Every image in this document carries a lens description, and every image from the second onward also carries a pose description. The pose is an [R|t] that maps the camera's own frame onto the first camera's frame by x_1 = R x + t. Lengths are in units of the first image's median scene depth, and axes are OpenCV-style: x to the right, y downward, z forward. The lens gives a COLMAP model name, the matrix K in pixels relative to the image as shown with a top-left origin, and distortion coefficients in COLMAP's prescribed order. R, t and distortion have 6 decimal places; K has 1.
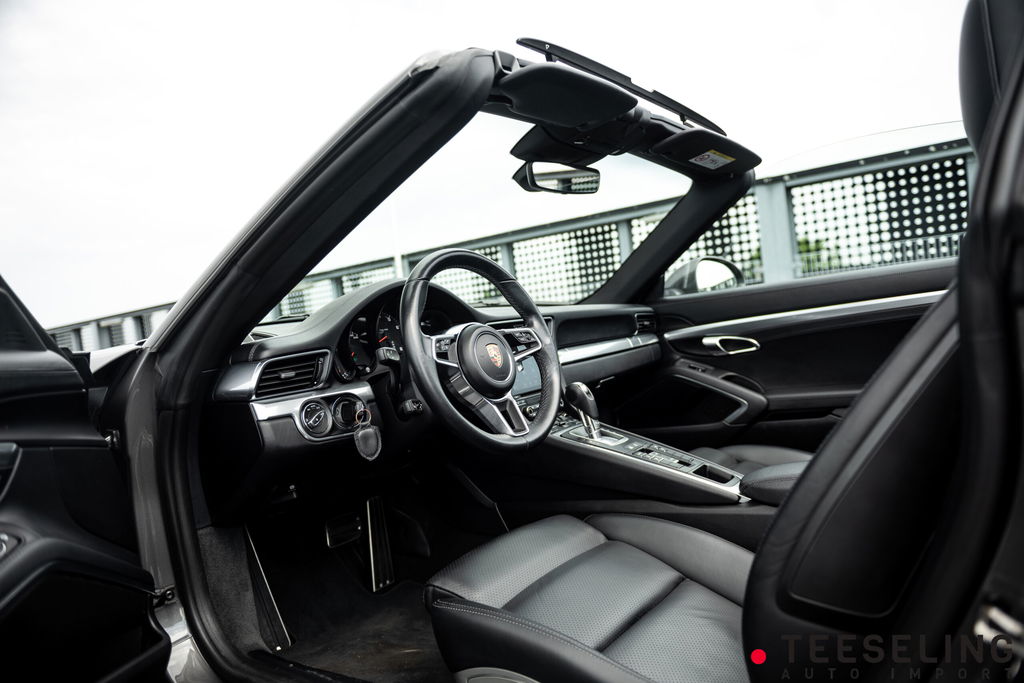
lens RADIAL K [[711.6, 0, 512.0], [0, 711.6, 341.5], [0, 0, 1]] dist [-0.008099, -0.068195]
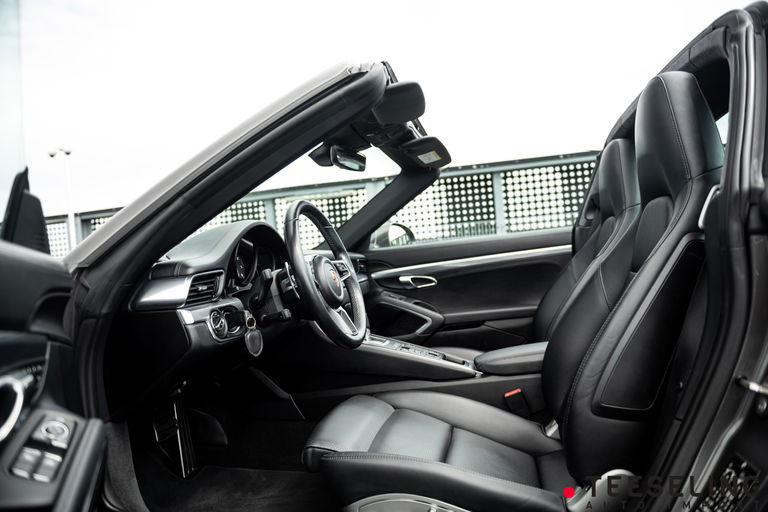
lens RADIAL K [[533.7, 0, 384.0], [0, 533.7, 256.0], [0, 0, 1]] dist [-0.008099, -0.068195]
pose [[0.908735, 0.029063, 0.416360, -0.246856], [0.000319, 0.997524, -0.070327, 0.033322], [-0.417373, 0.064042, 0.906476, 0.009060]]
